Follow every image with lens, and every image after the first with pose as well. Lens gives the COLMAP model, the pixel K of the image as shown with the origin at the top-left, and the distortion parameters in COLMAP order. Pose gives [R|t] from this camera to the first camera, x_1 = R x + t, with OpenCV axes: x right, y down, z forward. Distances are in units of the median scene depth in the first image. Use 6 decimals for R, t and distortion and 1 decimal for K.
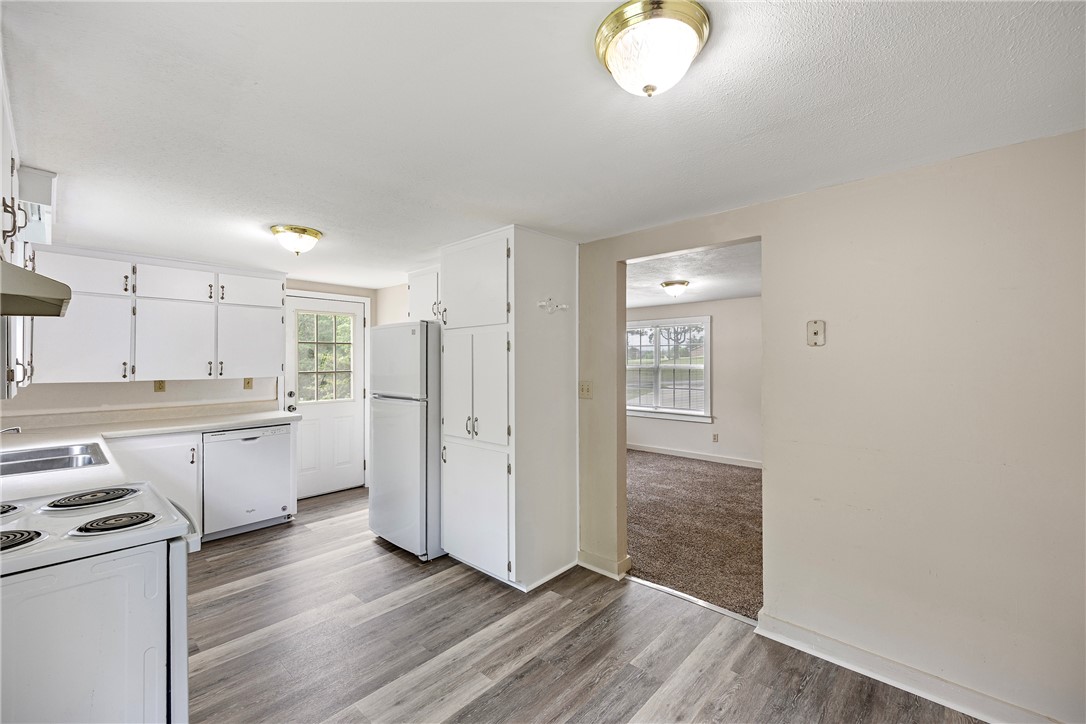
lens RADIAL K [[449.7, 0, 542.8], [0, 449.7, 359.5], [0, 0, 1]] dist [0.002393, 0.000229]
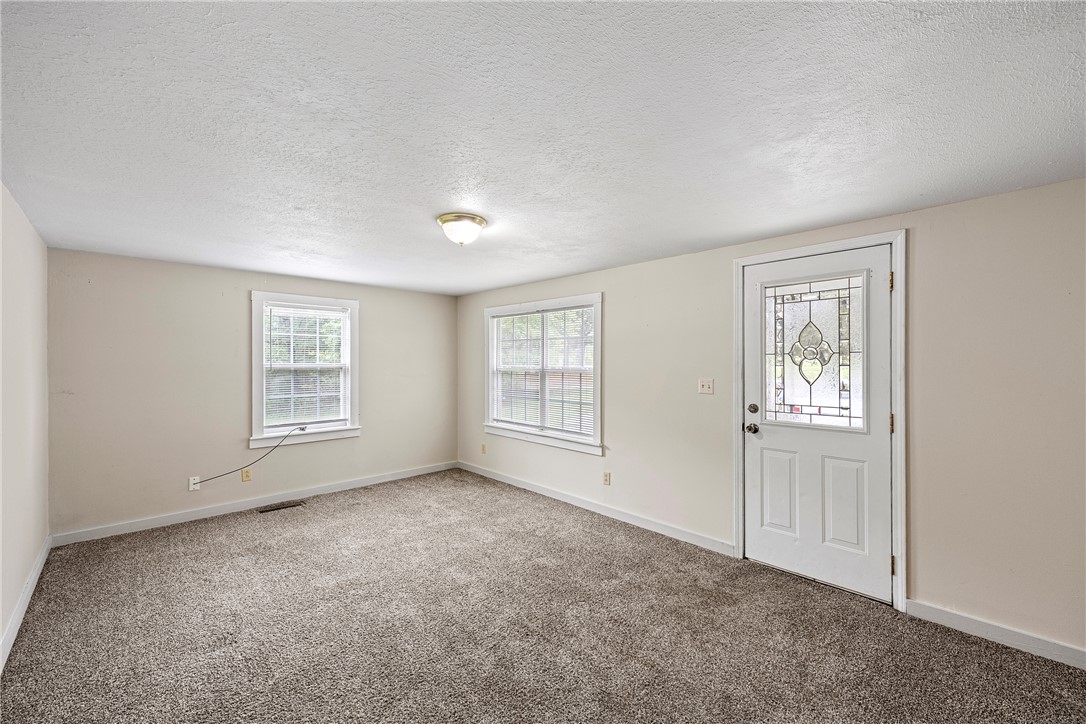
lens RADIAL K [[438.5, 0, 549.9], [0, 438.5, 361.2], [0, 0, 1]] dist [0.001291, 0.000156]
pose [[0.998473, 0.007476, -0.054736, 0.657328], [-0.007079, 0.999947, 0.007449, -0.000749], [0.054788, -0.007050, 0.998473, 0.708868]]
